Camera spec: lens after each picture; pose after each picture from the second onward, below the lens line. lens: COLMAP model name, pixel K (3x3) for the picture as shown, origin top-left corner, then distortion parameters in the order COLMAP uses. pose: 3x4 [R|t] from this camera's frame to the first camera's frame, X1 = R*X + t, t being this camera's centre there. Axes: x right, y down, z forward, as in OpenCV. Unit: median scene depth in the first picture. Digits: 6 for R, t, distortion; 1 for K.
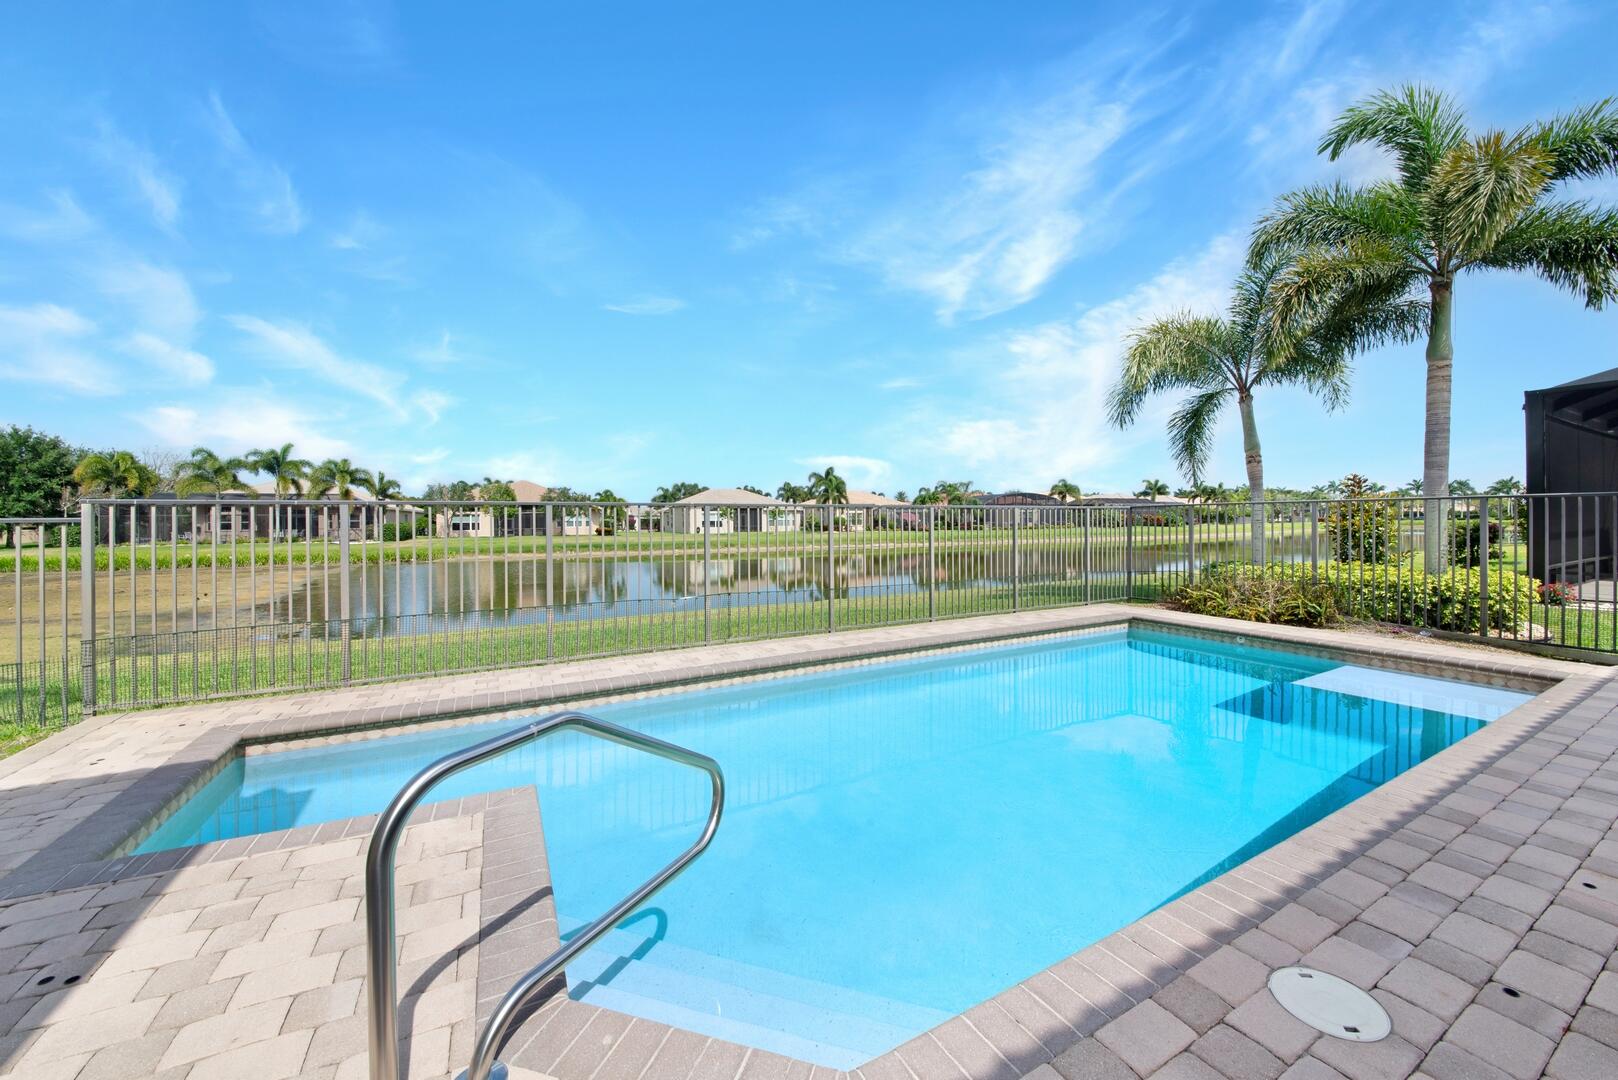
lens RADIAL K [[591.8, 0, 810.2], [0, 591.8, 520.2], [0, 0, 1]] dist [0.027686, -0.022280]
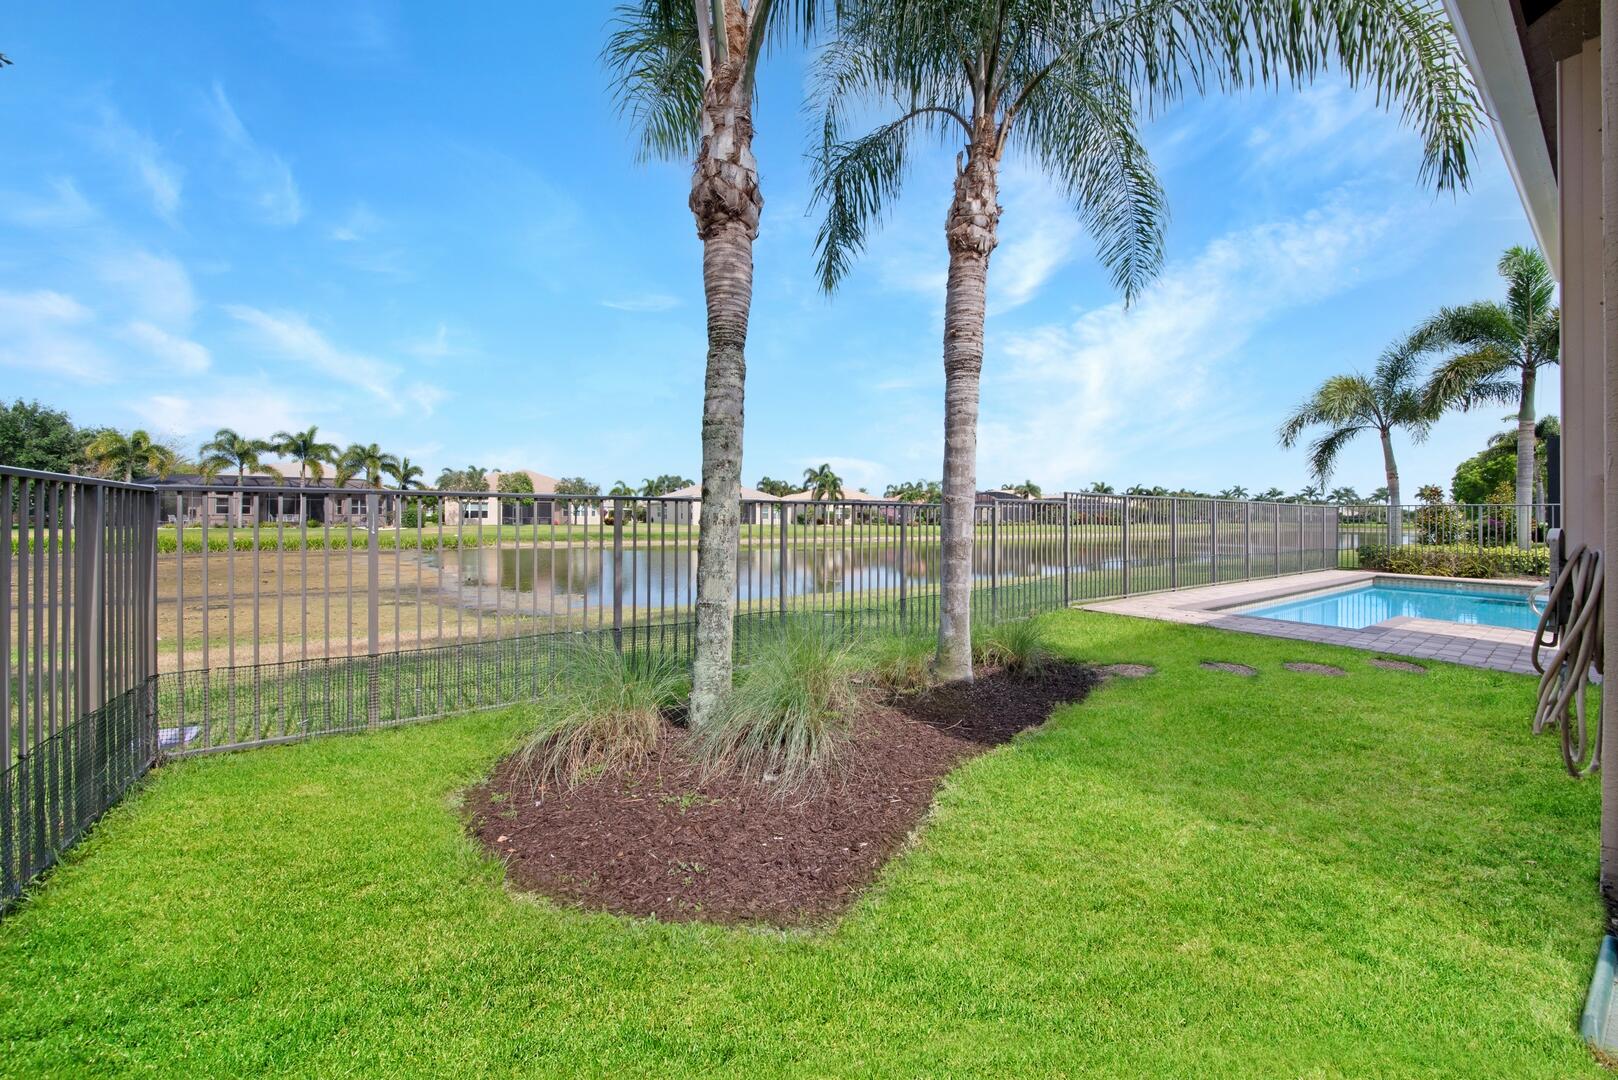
lens RADIAL K [[591.8, 0, 810.2], [0, 591.8, 520.2], [0, 0, 1]] dist [0.027686, -0.022280]
pose [[0.994486, 0.015171, 0.103770, -0.155085], [-0.016103, 0.999837, 0.008142, 0.003855], [-0.103630, -0.009768, 0.994568, -0.059347]]
